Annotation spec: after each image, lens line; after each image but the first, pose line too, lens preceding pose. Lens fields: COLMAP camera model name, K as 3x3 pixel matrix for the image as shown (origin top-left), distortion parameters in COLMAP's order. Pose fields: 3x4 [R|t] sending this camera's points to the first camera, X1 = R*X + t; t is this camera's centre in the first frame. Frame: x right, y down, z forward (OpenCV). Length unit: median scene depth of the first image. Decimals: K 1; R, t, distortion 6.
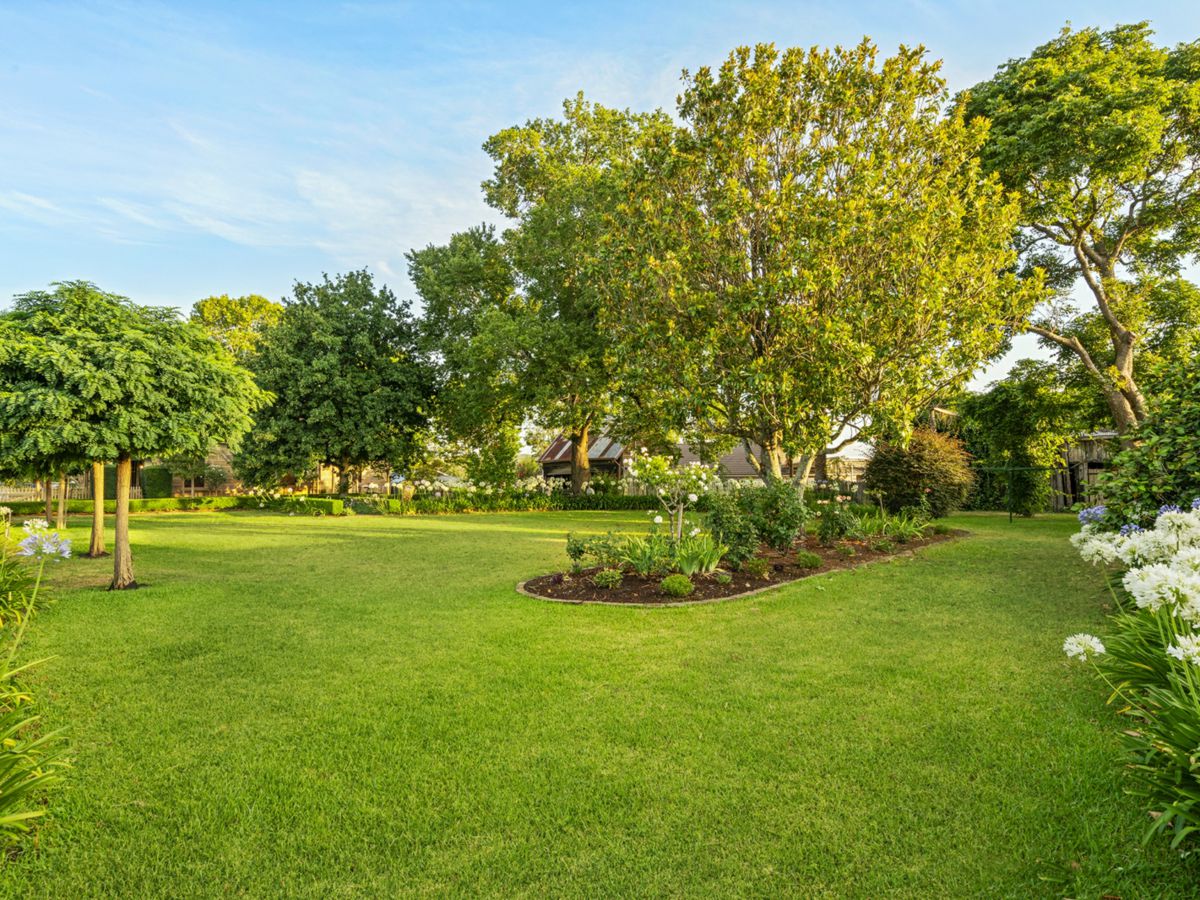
lens RADIAL K [[584.2, 0, 601.3], [0, 584.2, 463.8], [0, 0, 1]] dist [-0.001439, 0.000059]
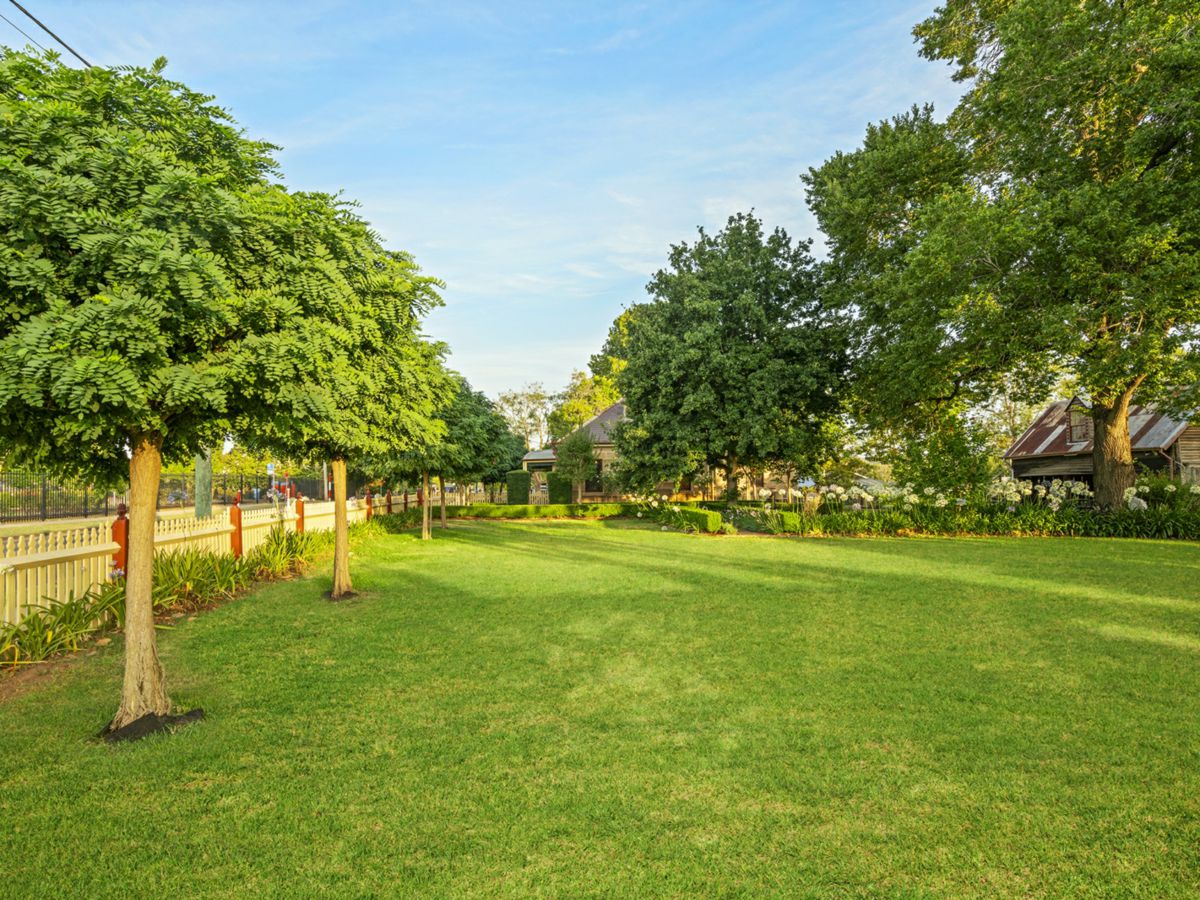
lens RADIAL K [[584.2, 0, 601.3], [0, 584.2, 463.8], [0, 0, 1]] dist [-0.001439, 0.000059]
pose [[0.774197, -0.023426, -0.632511, -0.076513], [0.019677, 0.999723, -0.012941, 0.006202], [0.632639, -0.002428, 0.774443, 0.279286]]
